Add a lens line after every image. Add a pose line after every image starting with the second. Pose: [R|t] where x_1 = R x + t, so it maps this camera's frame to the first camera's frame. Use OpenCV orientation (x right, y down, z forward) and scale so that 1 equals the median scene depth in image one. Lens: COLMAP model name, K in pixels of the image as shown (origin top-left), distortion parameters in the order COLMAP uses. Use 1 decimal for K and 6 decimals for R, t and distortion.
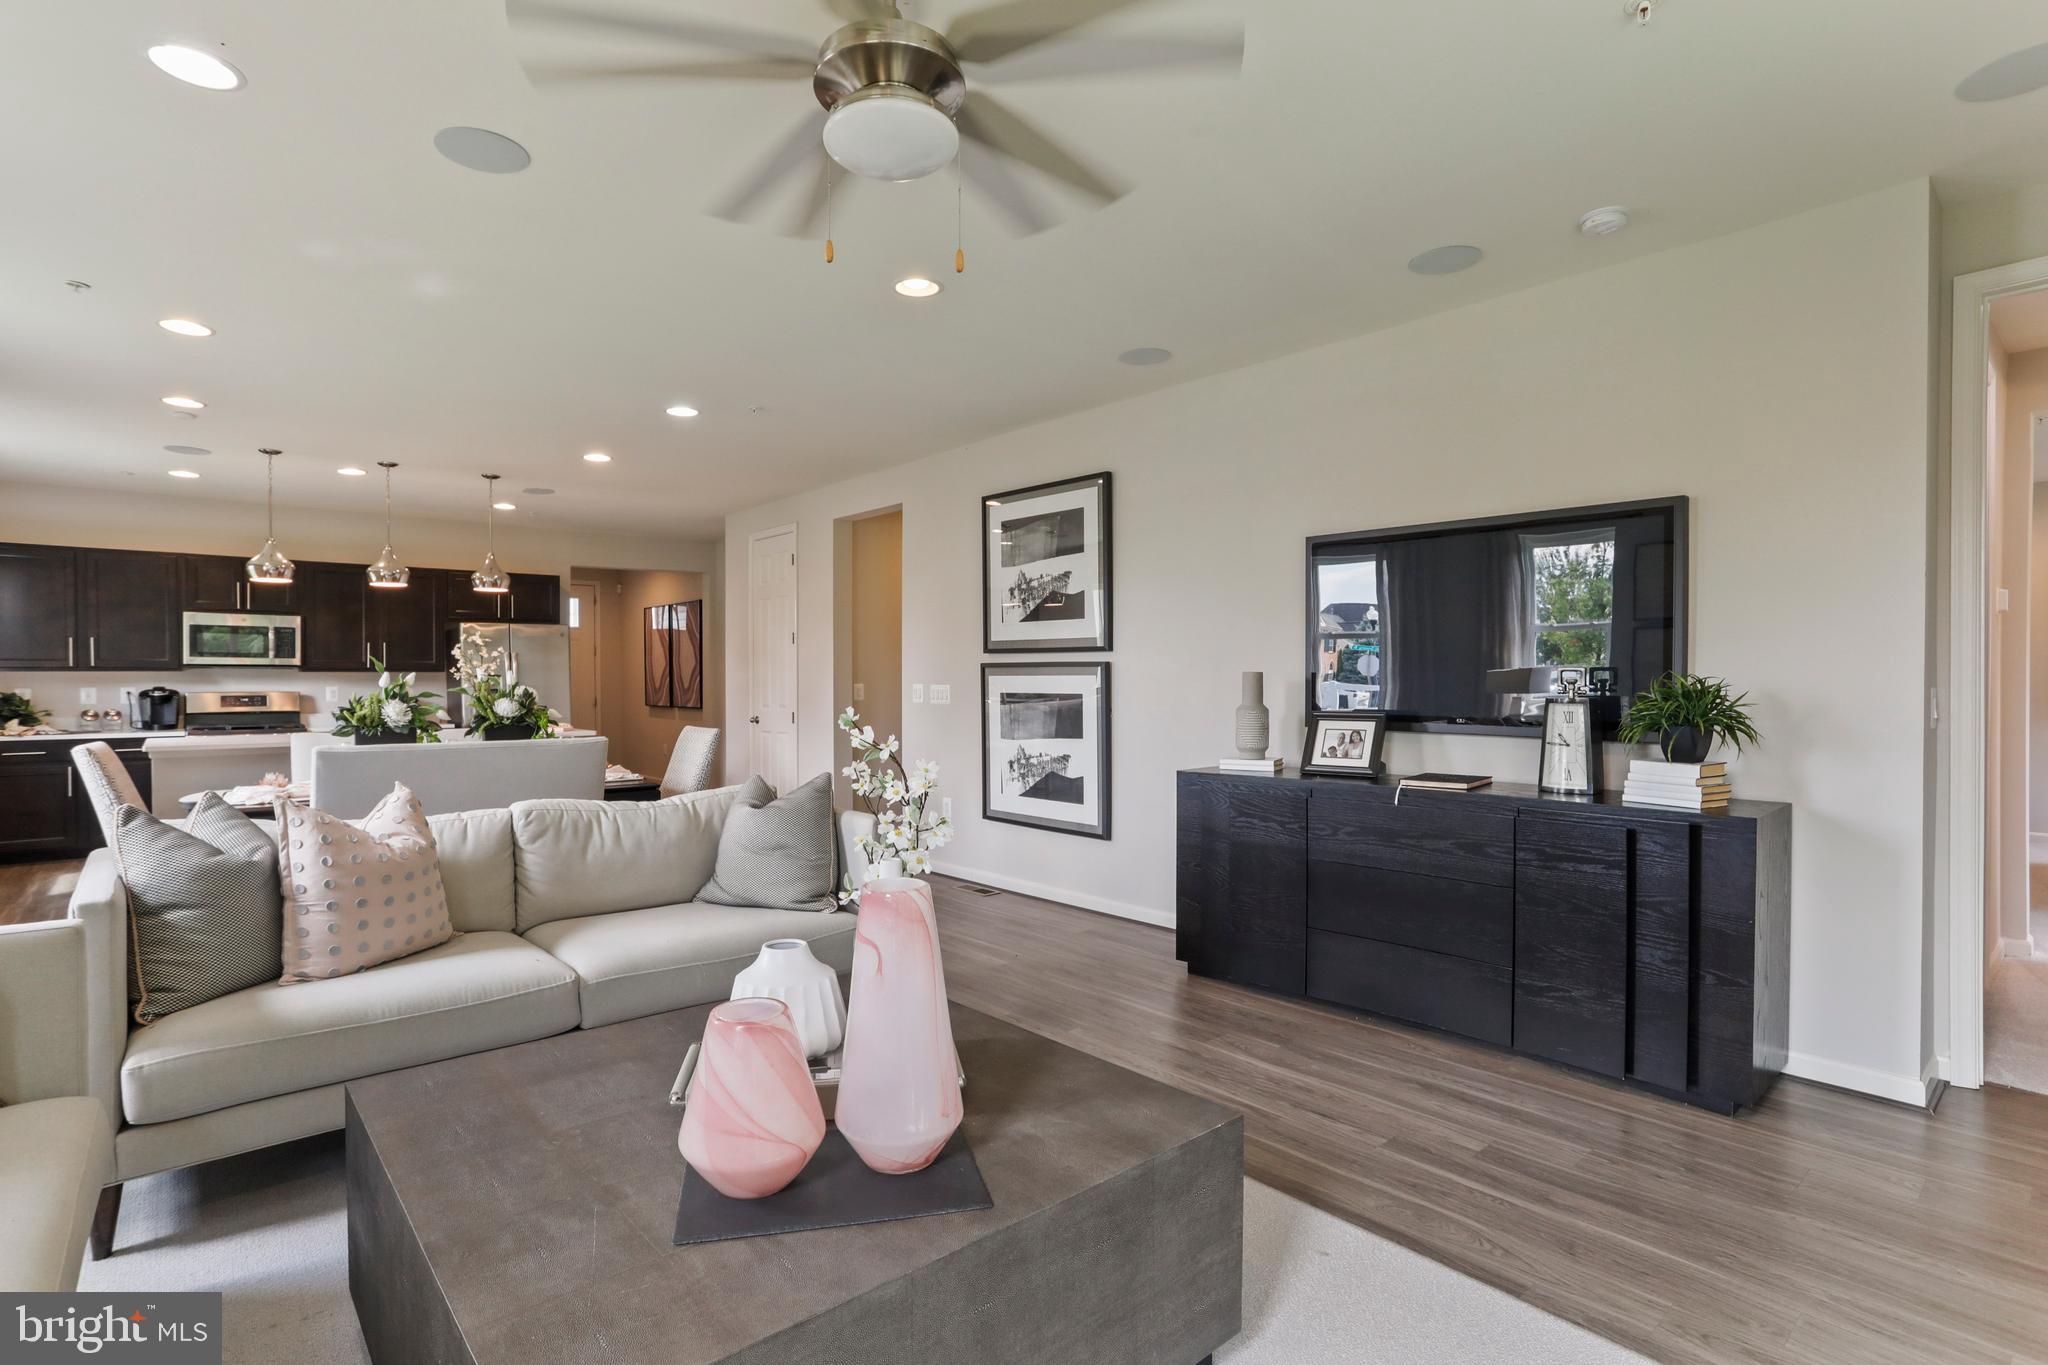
lens RADIAL K [[1019.7, 0, 1003.5], [0, 1019.7, 688.5], [0, 0, 1]] dist [-0.048497, 0.032435]
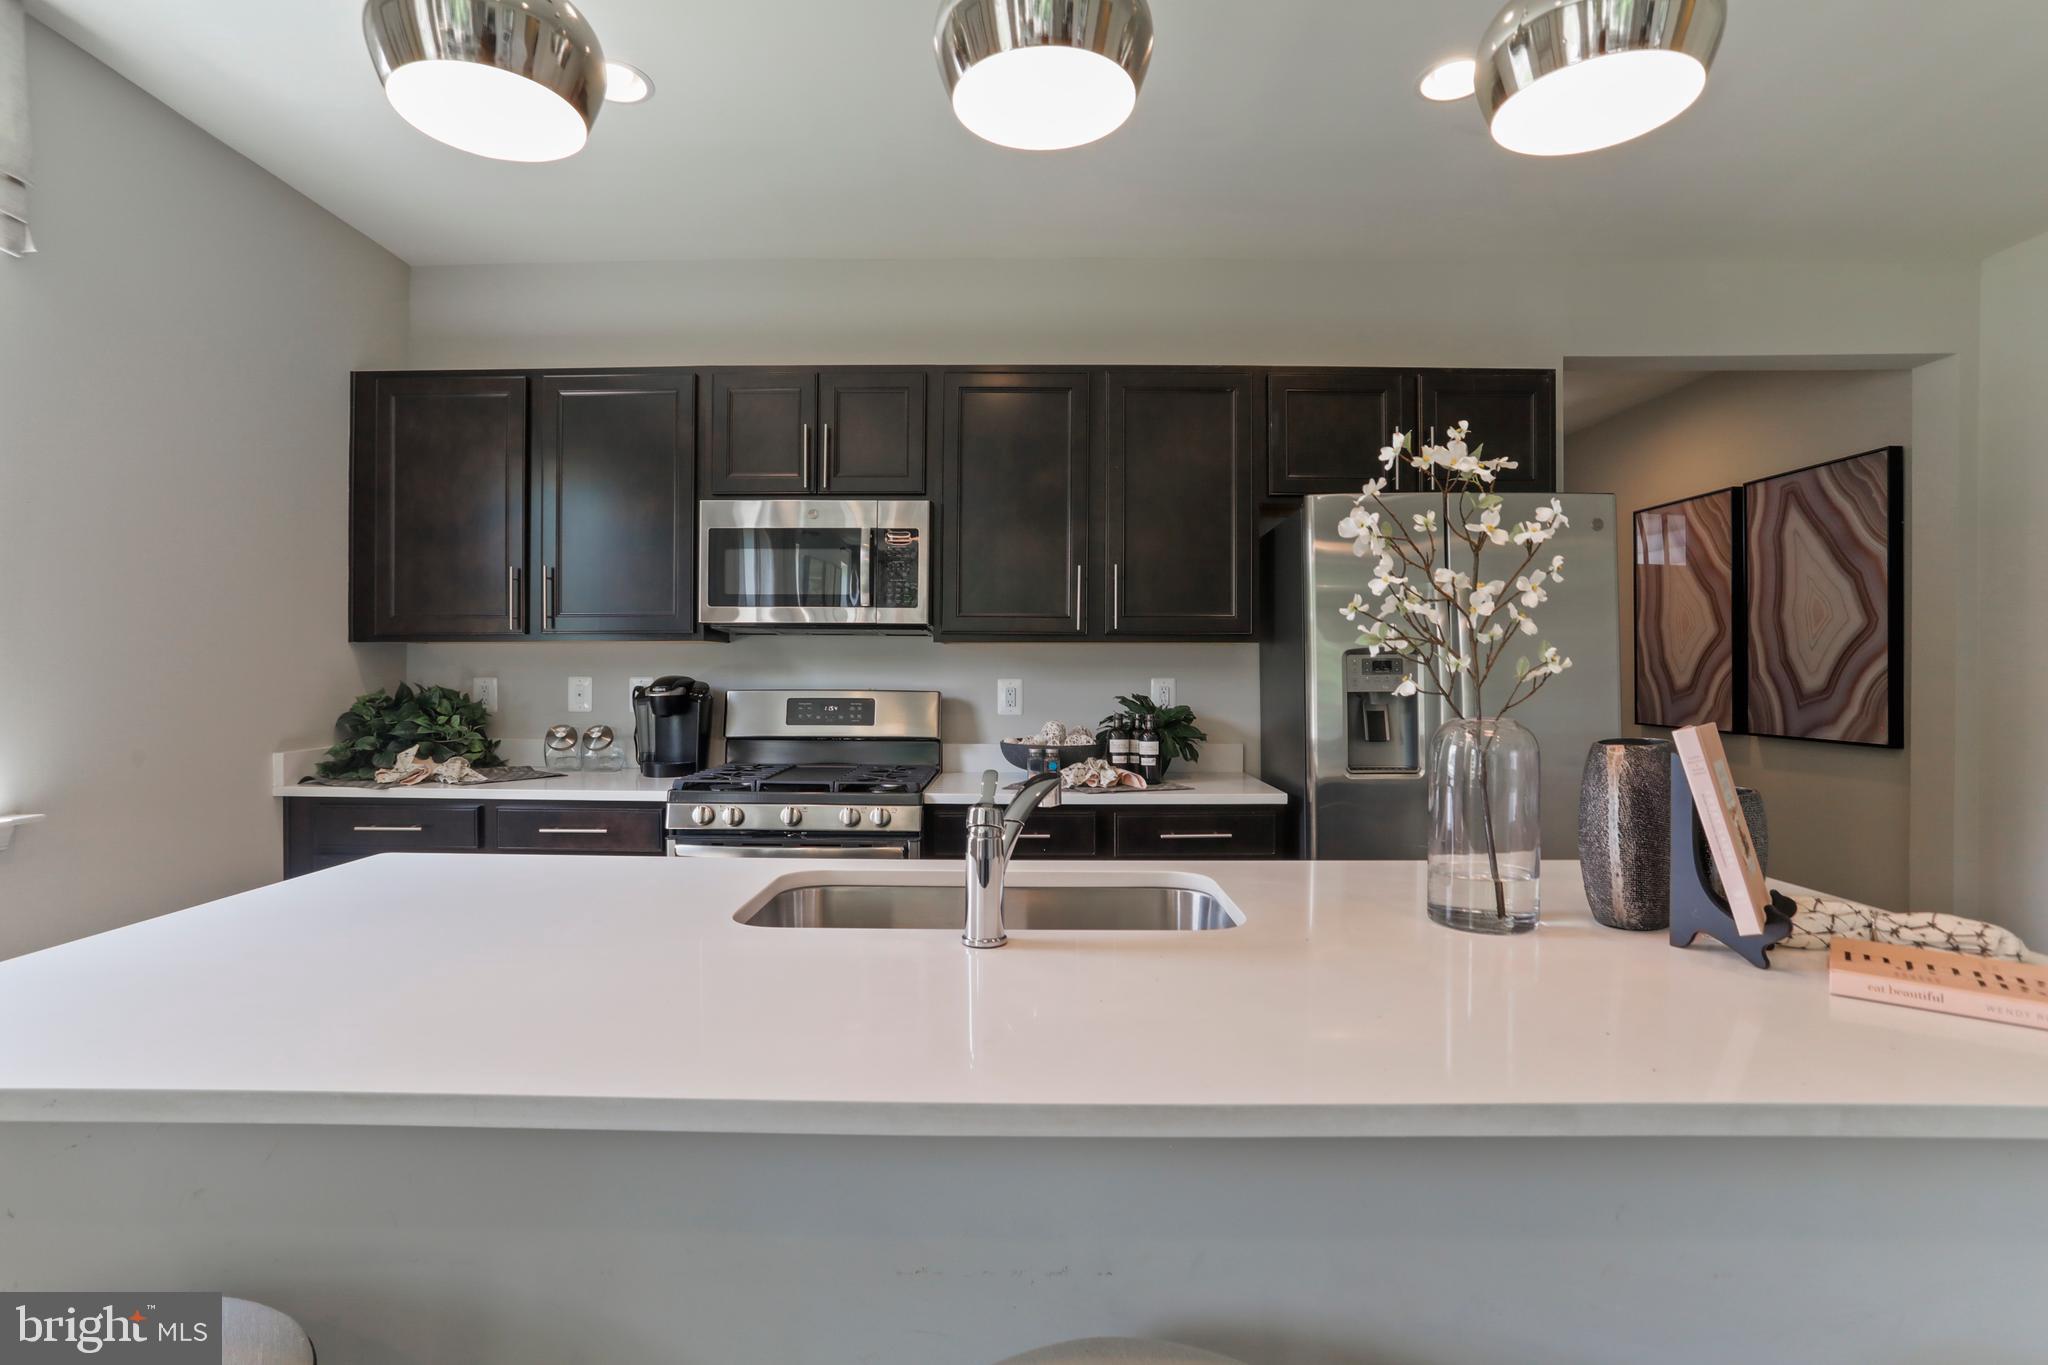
lens RADIAL K [[995.0, 0, 1014.7], [0, 995.0, 669.0], [0, 0, 1]] dist [-0.063935, 0.035228]
pose [[0.762252, 0.005781, -0.647254, -0.470206], [-0.010106, 0.999945, -0.002970, -0.005574], [0.647201, 0.008805, 0.762268, 0.807610]]
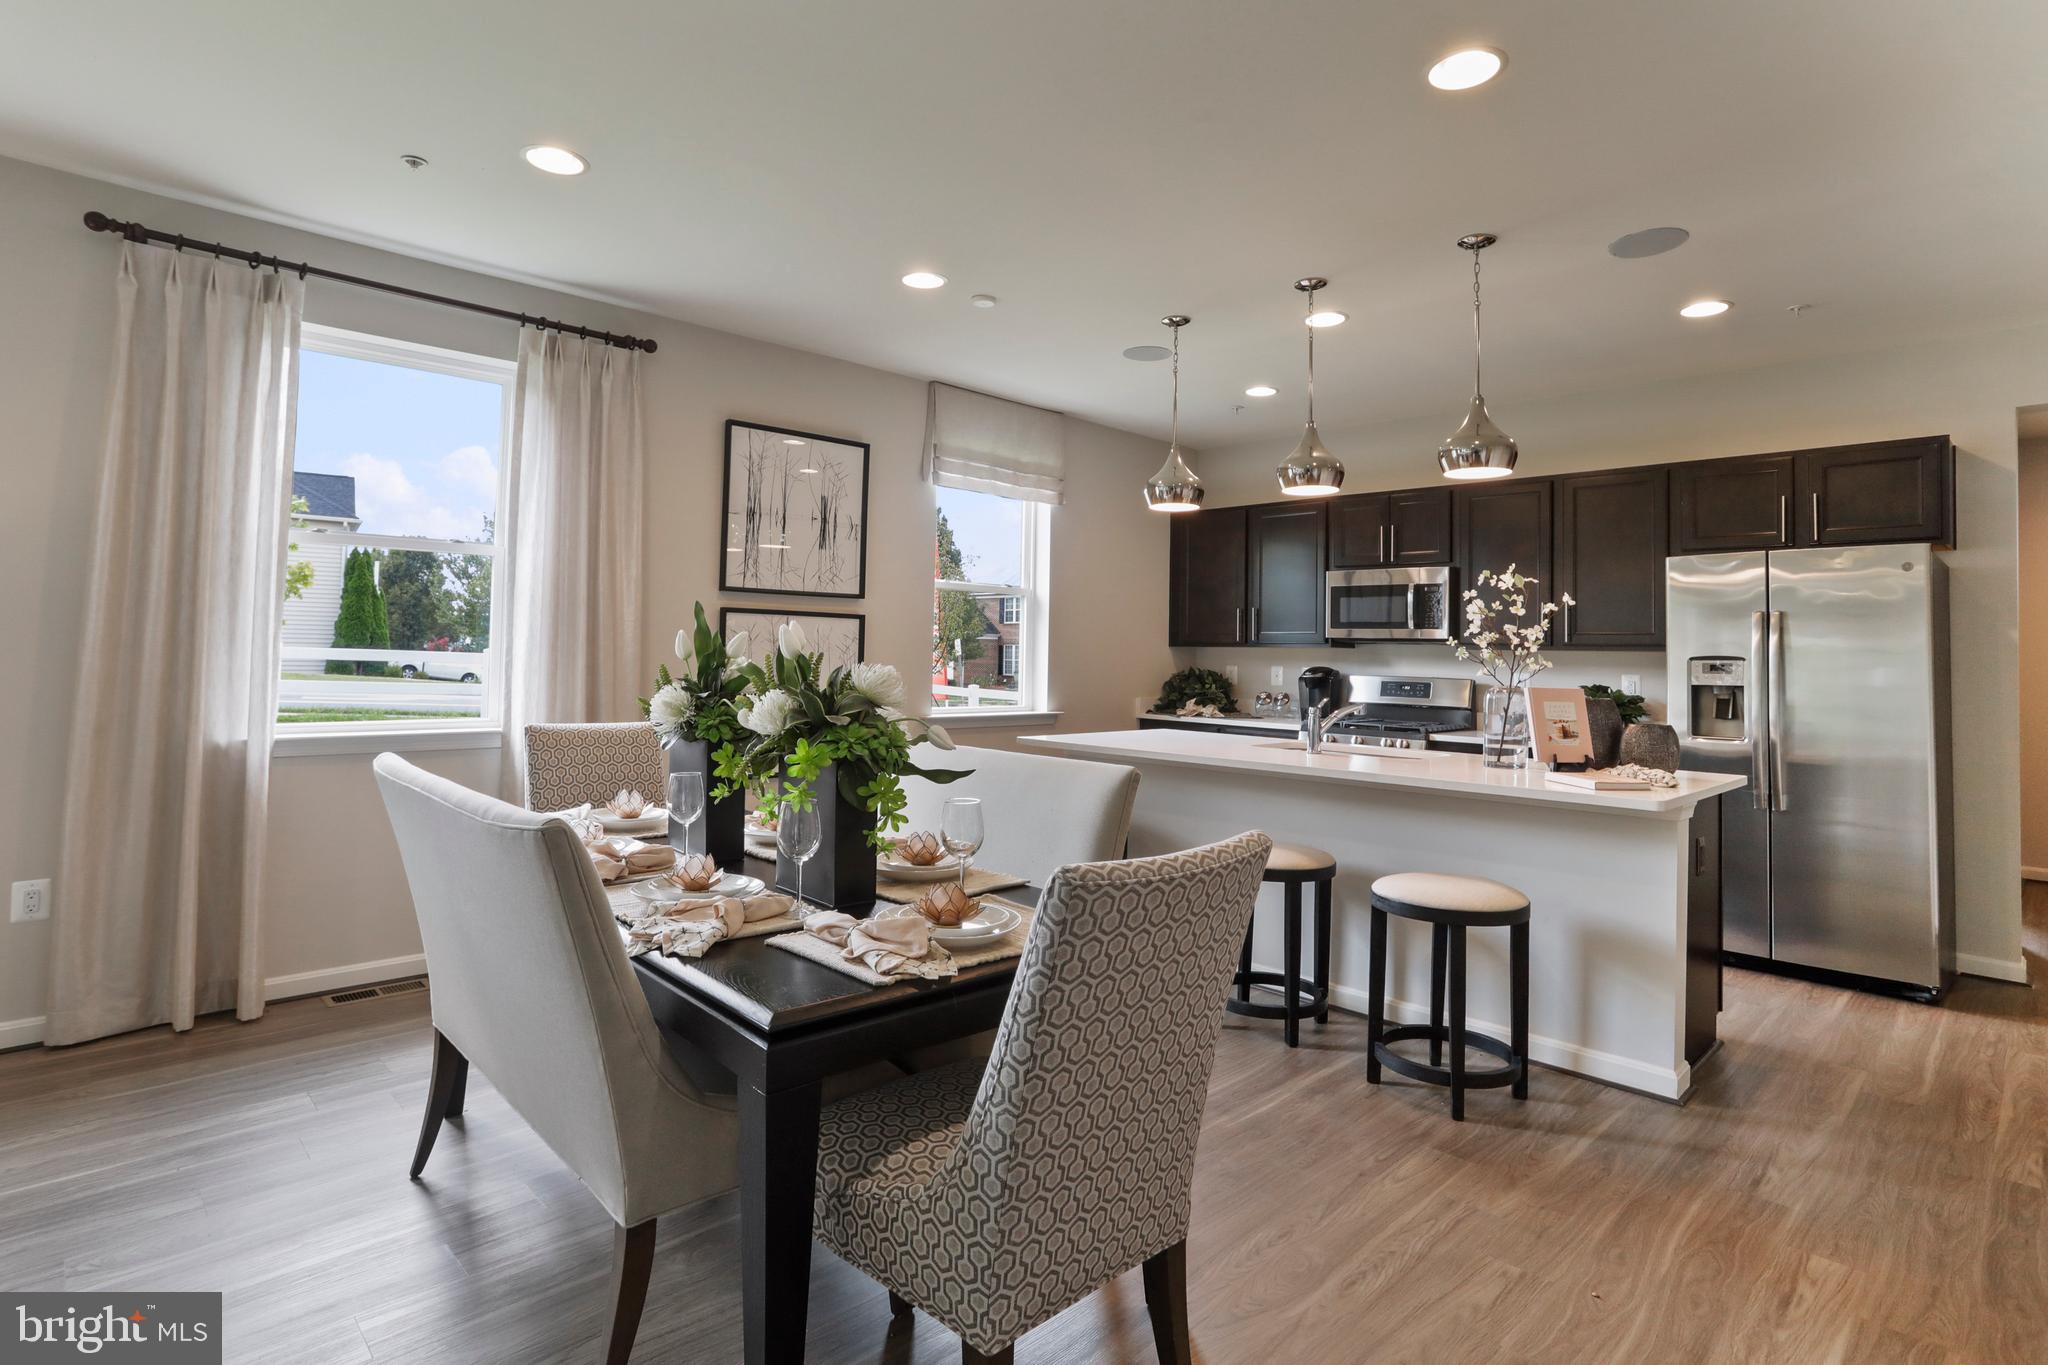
lens RADIAL K [[1028.0, 0, 1005.8], [0, 1028.0, 615.7], [0, 0, 1]] dist [-0.060571, 0.009631]
pose [[0.058011, -0.033320, -0.997760, -0.044772], [-0.030131, 0.998929, -0.035111, -0.006763], [0.997861, 0.032100, 0.056945, 0.742509]]
